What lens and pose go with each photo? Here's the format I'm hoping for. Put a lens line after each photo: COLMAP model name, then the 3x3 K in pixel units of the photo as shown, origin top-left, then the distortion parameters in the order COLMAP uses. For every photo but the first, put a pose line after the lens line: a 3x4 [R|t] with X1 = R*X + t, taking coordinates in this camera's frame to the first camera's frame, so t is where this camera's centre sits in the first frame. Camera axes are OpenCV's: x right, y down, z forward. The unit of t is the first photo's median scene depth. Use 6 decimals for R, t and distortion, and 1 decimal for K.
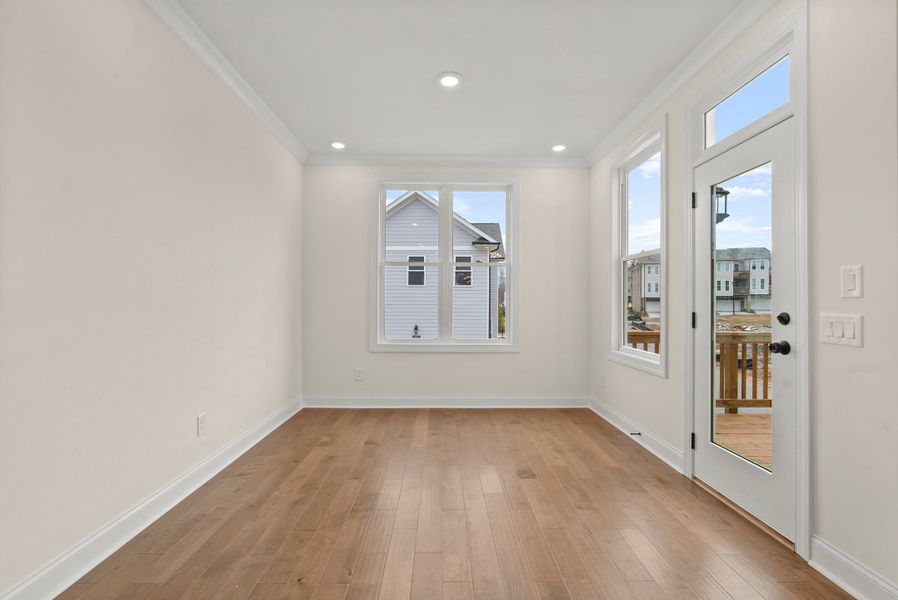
lens RADIAL K [[409.0, 0, 444.5], [0, 409.0, 297.1], [0, 0, 1]] dist [-0.008425, 0.003258]
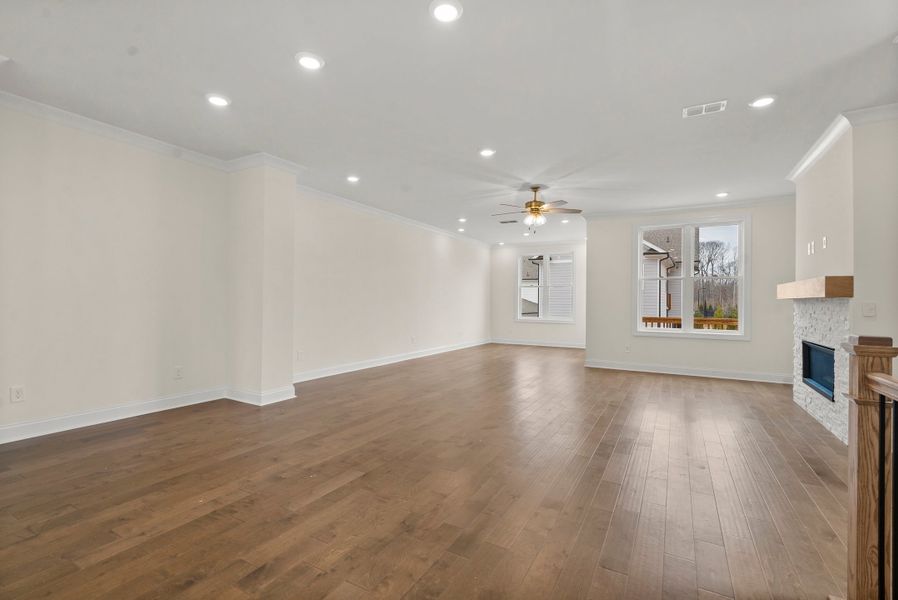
lens RADIAL K [[409.0, 0, 452.2], [0, 409.0, 301.5], [0, 0, 1]] dist [-0.008425, 0.003258]
pose [[0.869618, 0.006480, -0.493682, 0.789379], [-0.000992, 0.999935, 0.011377, -0.016694], [0.493723, -0.009404, 0.869568, -1.510662]]
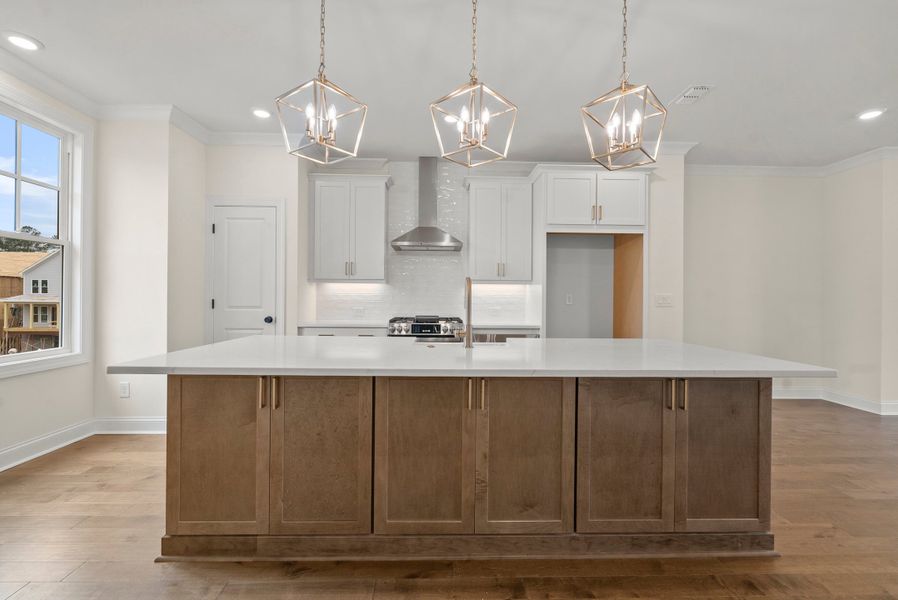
lens RADIAL K [[409.0, 0, 444.1], [0, 409.0, 297.6], [0, 0, 1]] dist [-0.008425, 0.003258]
pose [[0.020565, -0.008688, -0.999751, 0.816722], [0.002553, 0.999959, -0.008637, -0.016322], [0.999785, -0.002375, 0.020586, -1.936088]]
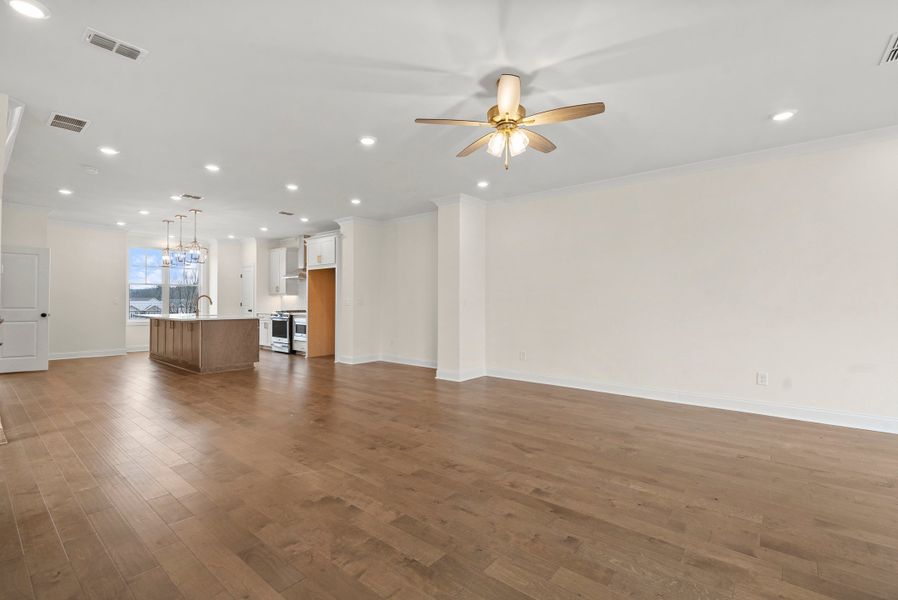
lens RADIAL K [[409.0, 0, 446.4], [0, 409.0, 298.3], [0, 0, 1]] dist [-0.008425, 0.003258]
pose [[-0.649421, -0.012632, -0.760324, 0.954125], [0.004077, 0.999790, -0.020093, 0.006343], [0.760418, -0.016149, -0.649233, 0.213300]]
